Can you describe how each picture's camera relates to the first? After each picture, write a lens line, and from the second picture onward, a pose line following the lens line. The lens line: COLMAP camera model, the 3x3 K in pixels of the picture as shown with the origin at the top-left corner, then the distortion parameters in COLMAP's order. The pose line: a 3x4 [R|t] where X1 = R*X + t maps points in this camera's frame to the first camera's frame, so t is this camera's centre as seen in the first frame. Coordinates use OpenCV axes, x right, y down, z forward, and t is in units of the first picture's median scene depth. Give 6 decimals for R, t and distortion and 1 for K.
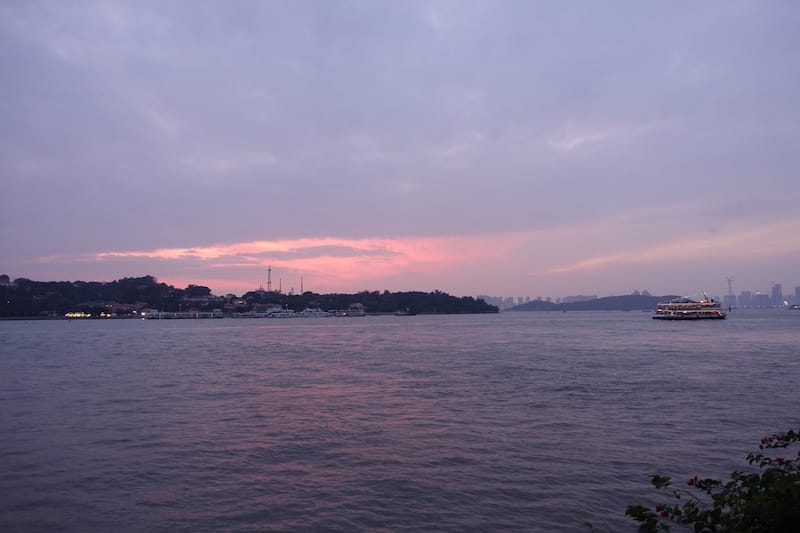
lens RADIAL K [[560.5, 0, 402.6], [0, 560.5, 265.8], [0, 0, 1]] dist [0.009291, 0.004455]
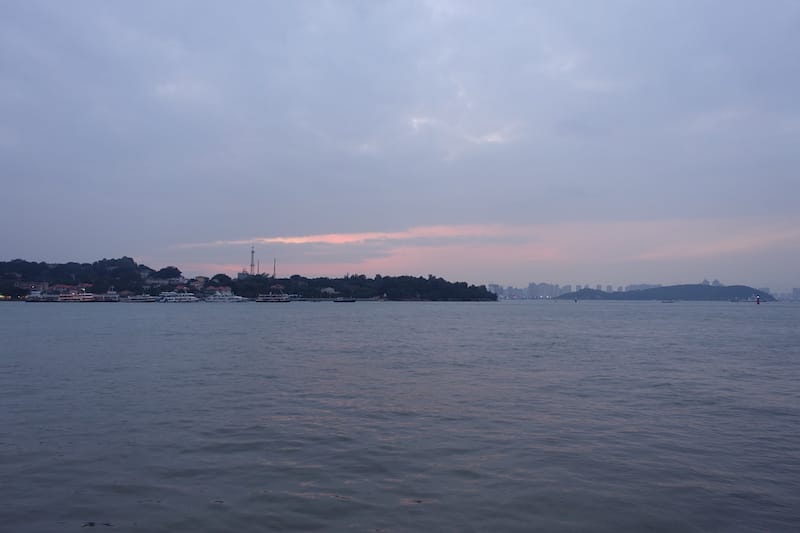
lens RADIAL K [[560.5, 0, 402.0], [0, 560.5, 265.1], [0, 0, 1]] dist [0.009291, 0.004455]
pose [[0.994008, 0.007302, -0.109065, 0.119657], [-0.004803, 0.999720, 0.023151, 0.006838], [0.109204, -0.022489, 0.993765, 0.092132]]
